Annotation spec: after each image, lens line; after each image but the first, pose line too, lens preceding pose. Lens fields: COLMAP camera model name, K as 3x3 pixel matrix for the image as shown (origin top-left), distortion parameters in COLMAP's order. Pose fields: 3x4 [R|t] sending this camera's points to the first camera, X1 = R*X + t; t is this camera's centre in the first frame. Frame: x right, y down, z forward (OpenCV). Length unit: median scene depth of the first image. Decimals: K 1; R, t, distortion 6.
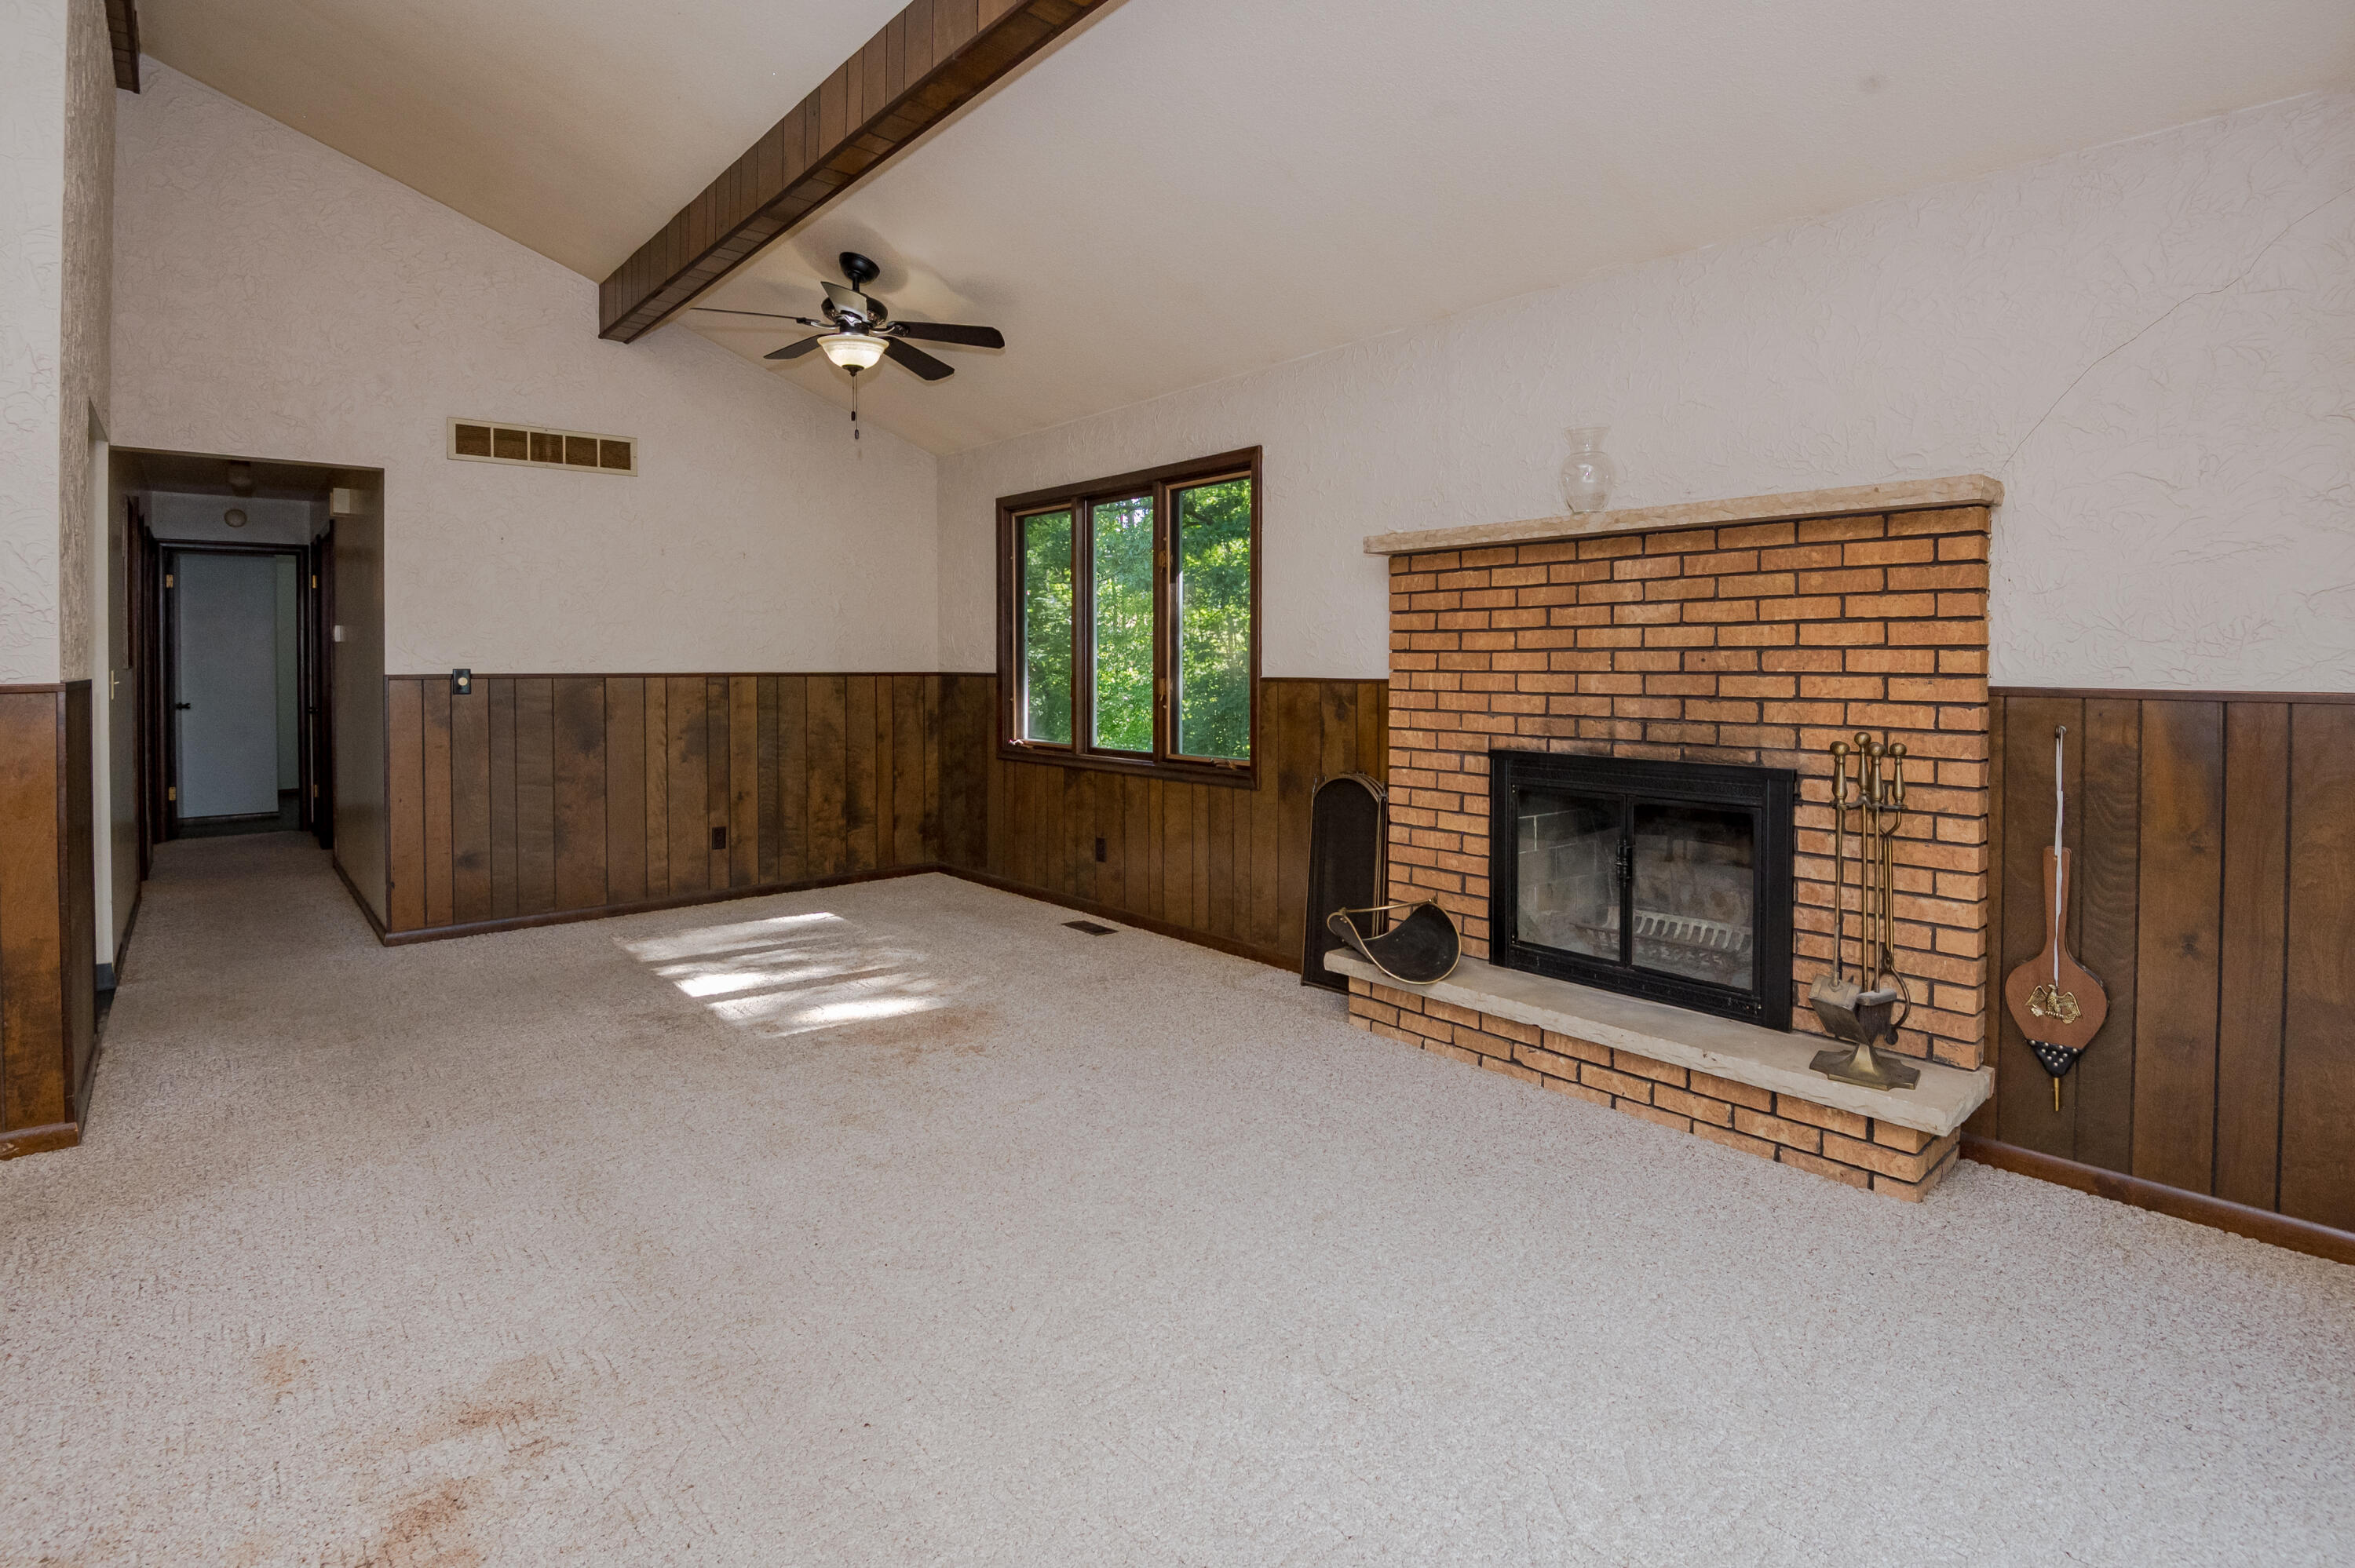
lens RADIAL K [[1126.5, 0, 1185.8], [0, 1126.5, 670.0], [0, 0, 1]] dist [-0.001095, -0.015613]
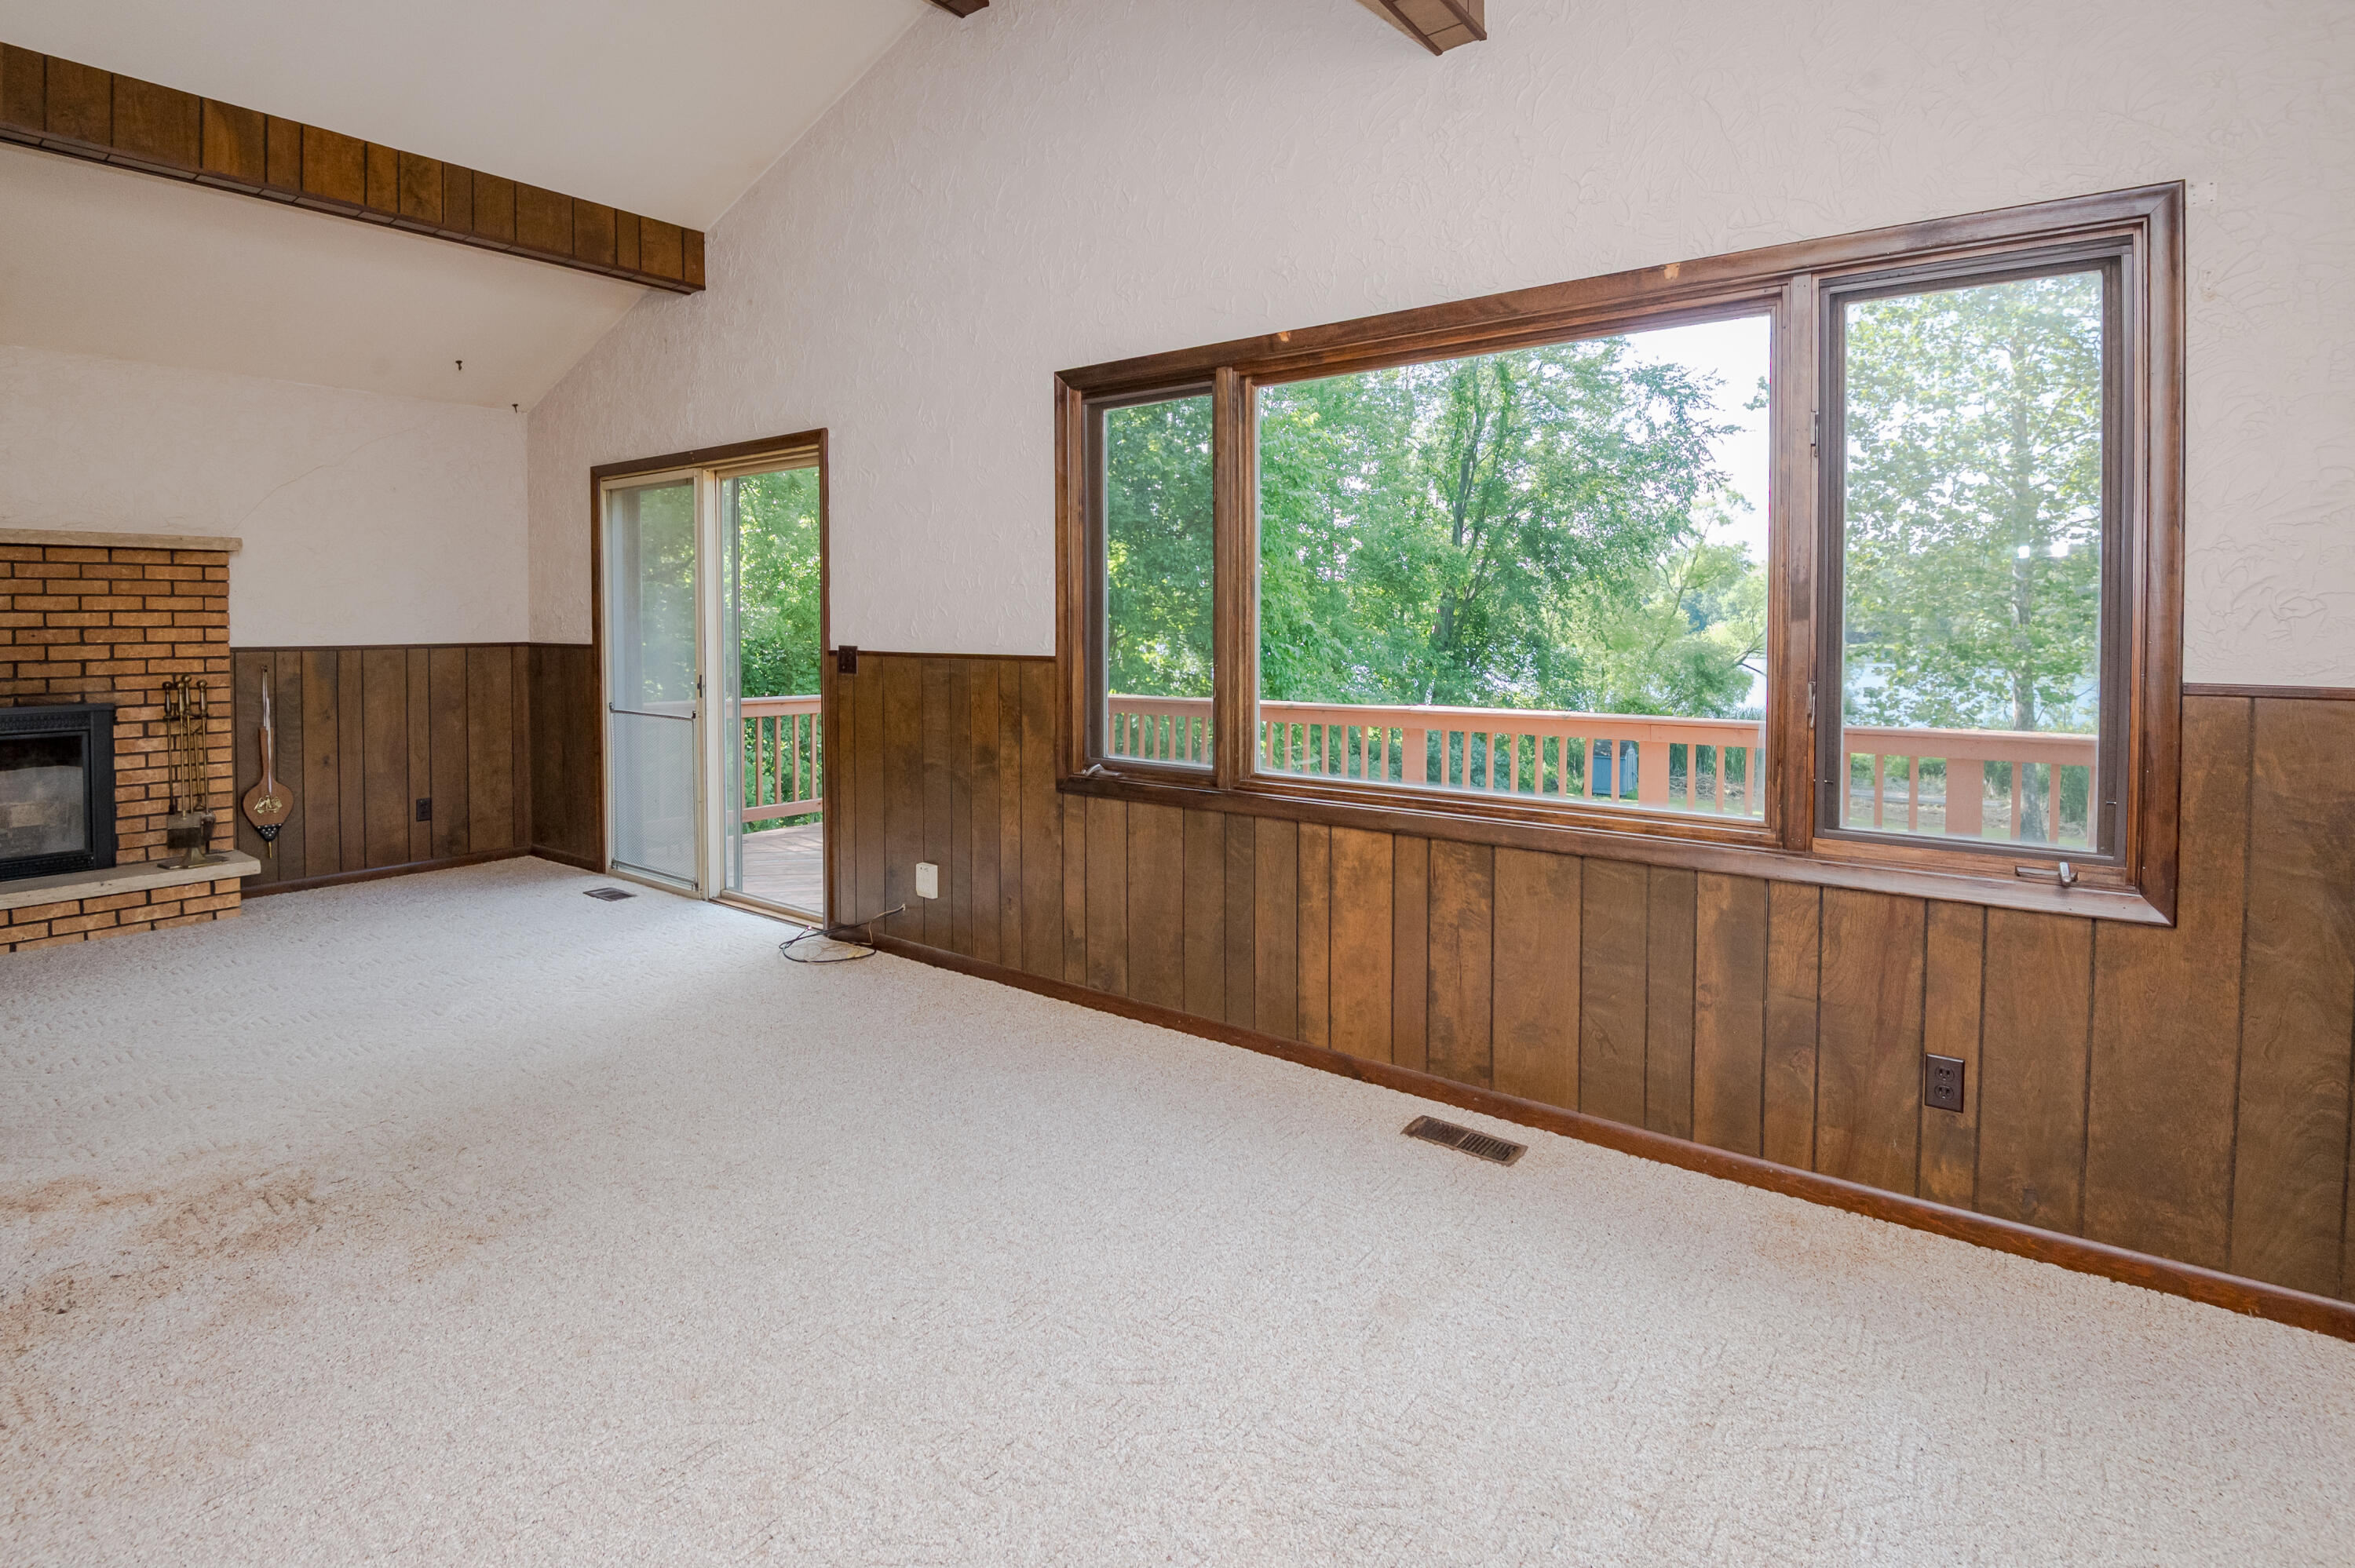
lens RADIAL K [[1151.3, 0, 1178.8], [0, 1151.3, 644.5], [0, 0, 1]] dist [-0.027419, -0.000292]
pose [[-0.195757, -0.024071, 0.980357, -1.083896], [0.009596, 0.999604, 0.026460, -0.018973], [-0.980605, 0.014588, -0.195449, -0.147945]]
